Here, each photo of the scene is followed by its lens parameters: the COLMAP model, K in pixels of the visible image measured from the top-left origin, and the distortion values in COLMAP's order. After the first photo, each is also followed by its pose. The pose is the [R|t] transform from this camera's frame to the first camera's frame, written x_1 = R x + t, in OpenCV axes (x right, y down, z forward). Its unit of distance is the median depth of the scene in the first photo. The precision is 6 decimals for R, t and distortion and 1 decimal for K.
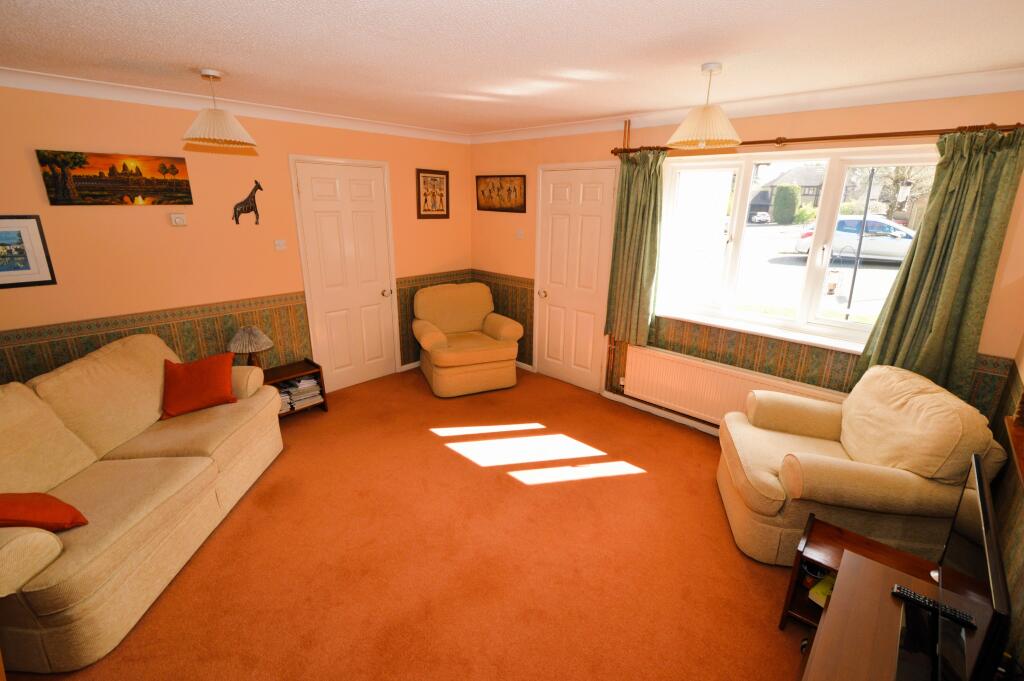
lens RADIAL K [[448.4, 0, 514.8], [0, 448.4, 330.2], [0, 0, 1]] dist [0.000460, -0.000295]
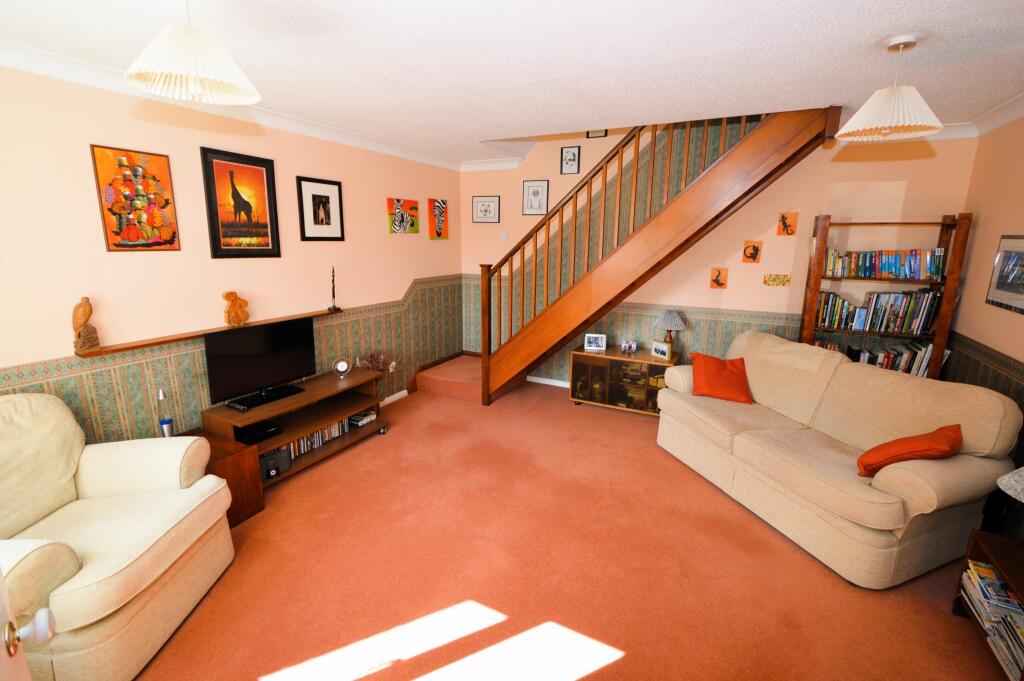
lens RADIAL K [[448.4, 0, 514.8], [0, 448.4, 330.2], [0, 0, 1]] dist [0.000460, -0.000295]
pose [[-0.964198, 0.031396, -0.263318, 0.106541], [-0.094733, 0.886664, 0.452607, -0.278927], [0.247685, 0.461348, -0.851945, 1.131960]]
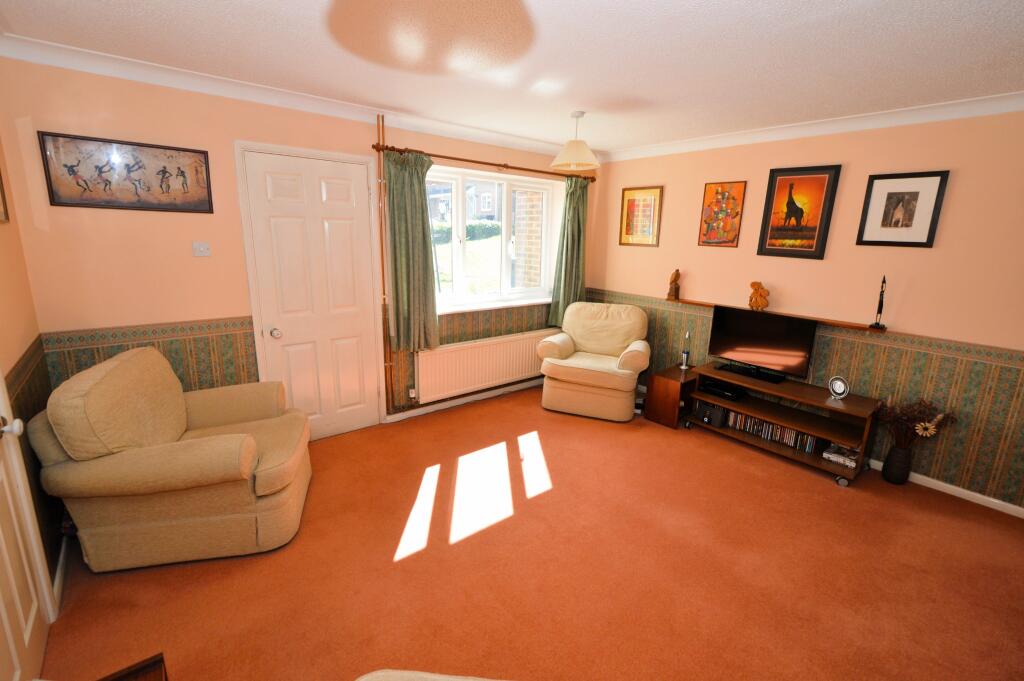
lens RADIAL K [[448.4, 0, 514.8], [0, 448.4, 330.2], [0, 0, 1]] dist [0.000460, -0.000295]
pose [[0.129846, -0.224778, 0.965720, -0.683799], [0.250351, 0.949841, 0.187422, -0.151196], [-0.959408, 0.217433, 0.179607, 0.656978]]
